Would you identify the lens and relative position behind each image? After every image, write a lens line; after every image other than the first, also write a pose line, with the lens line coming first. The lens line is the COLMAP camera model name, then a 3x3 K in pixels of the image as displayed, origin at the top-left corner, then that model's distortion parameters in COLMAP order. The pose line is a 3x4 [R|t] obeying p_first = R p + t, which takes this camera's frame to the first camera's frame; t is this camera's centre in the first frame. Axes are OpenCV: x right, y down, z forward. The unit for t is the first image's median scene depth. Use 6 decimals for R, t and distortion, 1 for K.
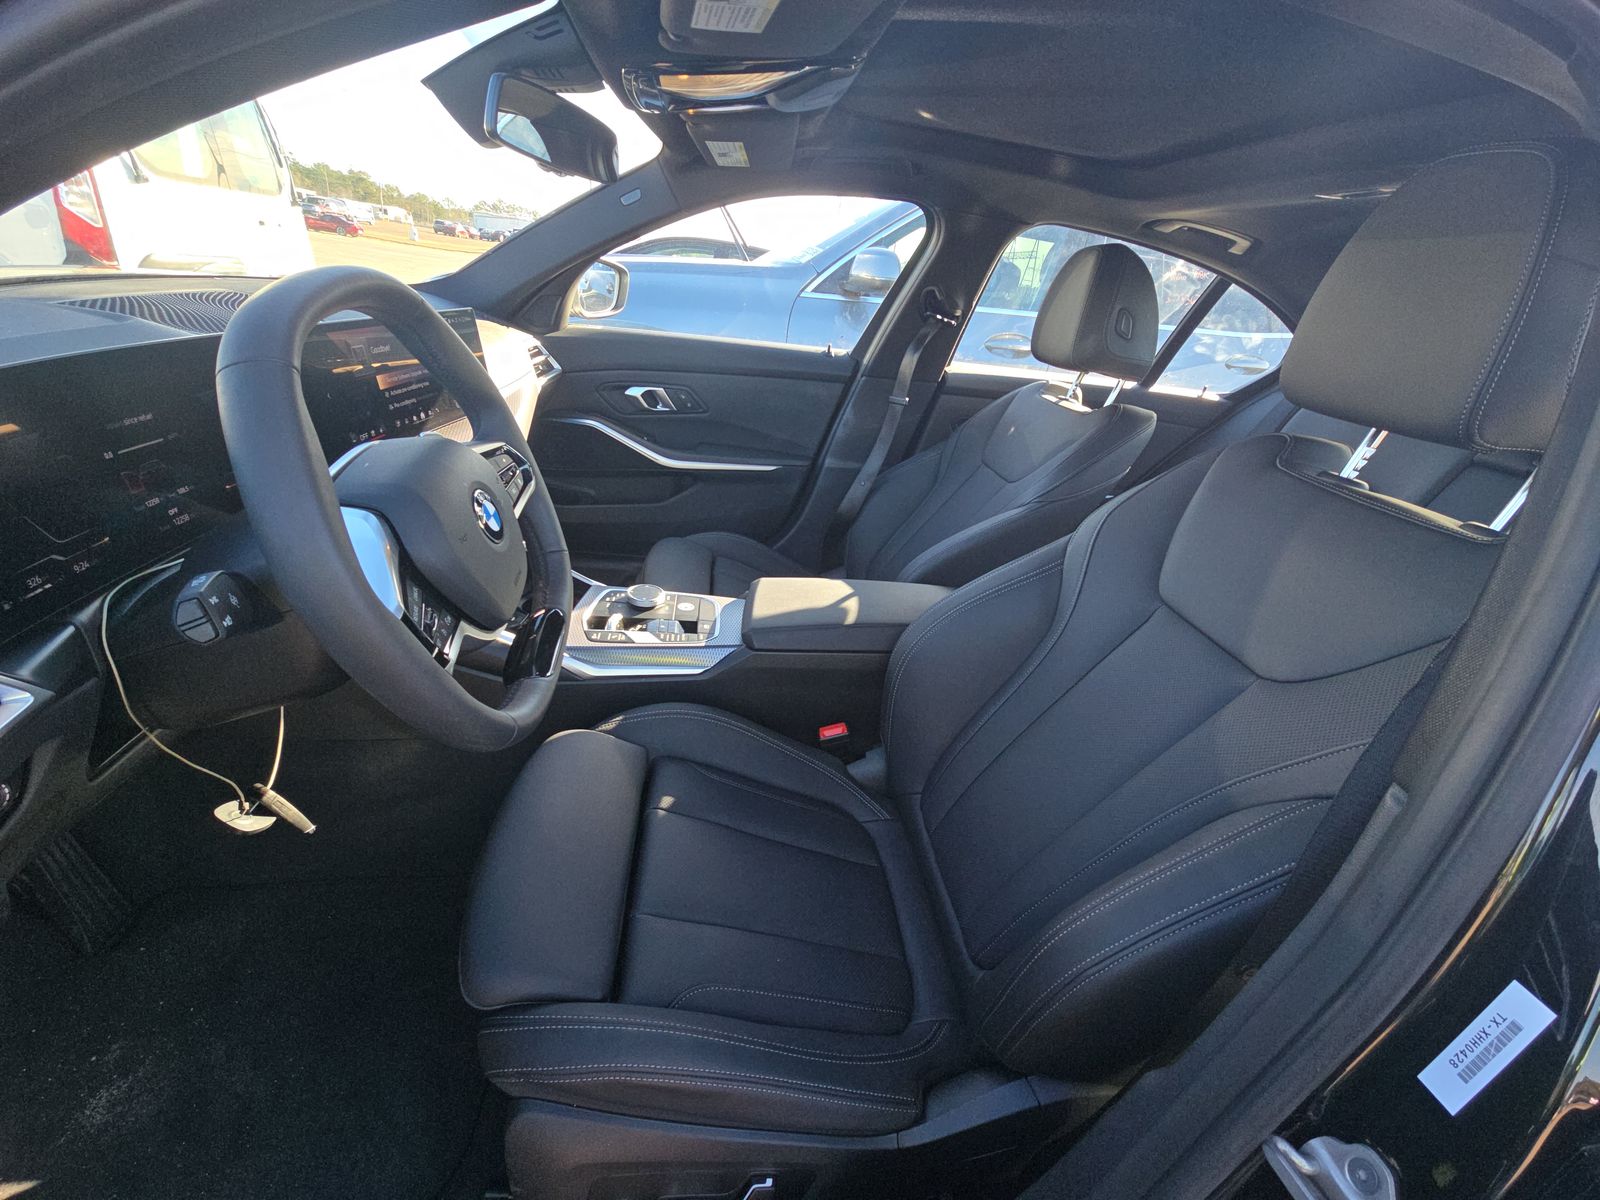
lens RADIAL K [[644.6, 0, 794.5], [0, 644.6, 599.3], [0, 0, 1]] dist [0.043159, -0.025097]
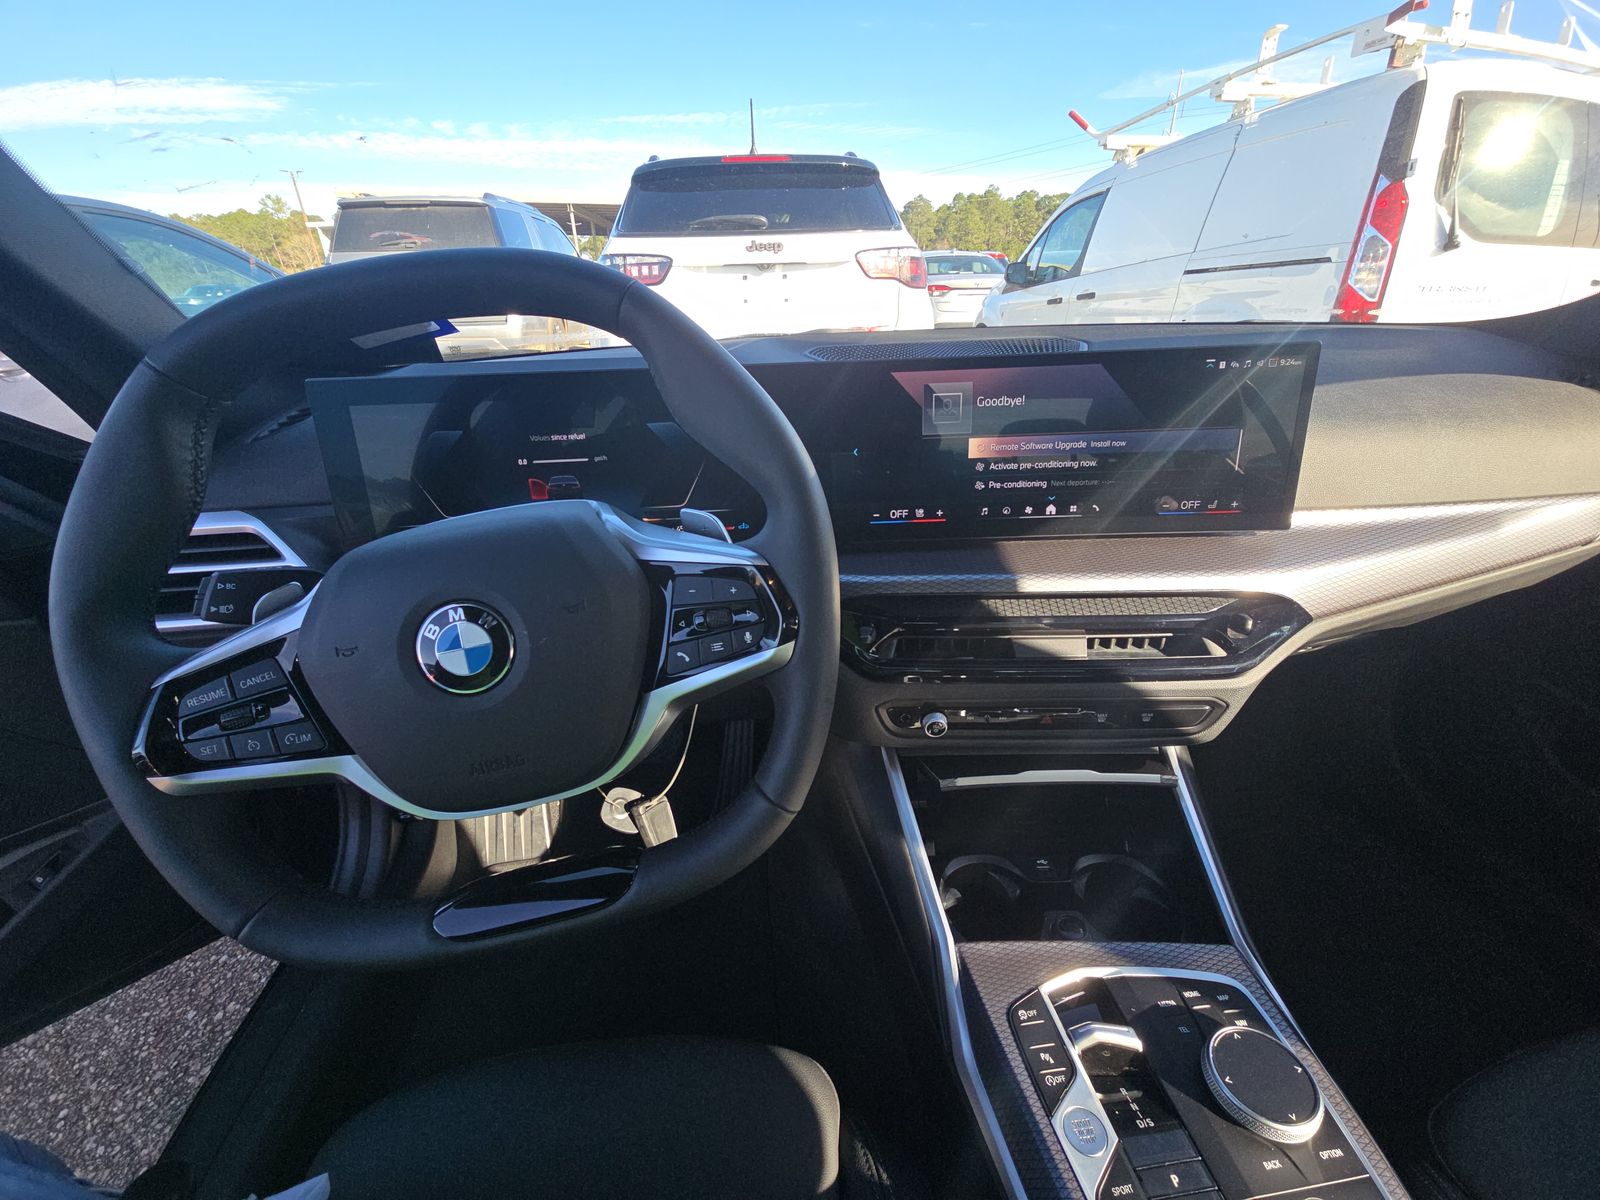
lens RADIAL K [[644.6, 0, 794.5], [0, 644.6, 599.3], [0, 0, 1]] dist [0.043159, -0.025097]
pose [[-0.000218, 0.307072, -0.951686, 0.044918], [-0.416619, 0.865132, 0.279240, -0.293213], [0.909081, 0.396552, 0.127743, 0.774506]]
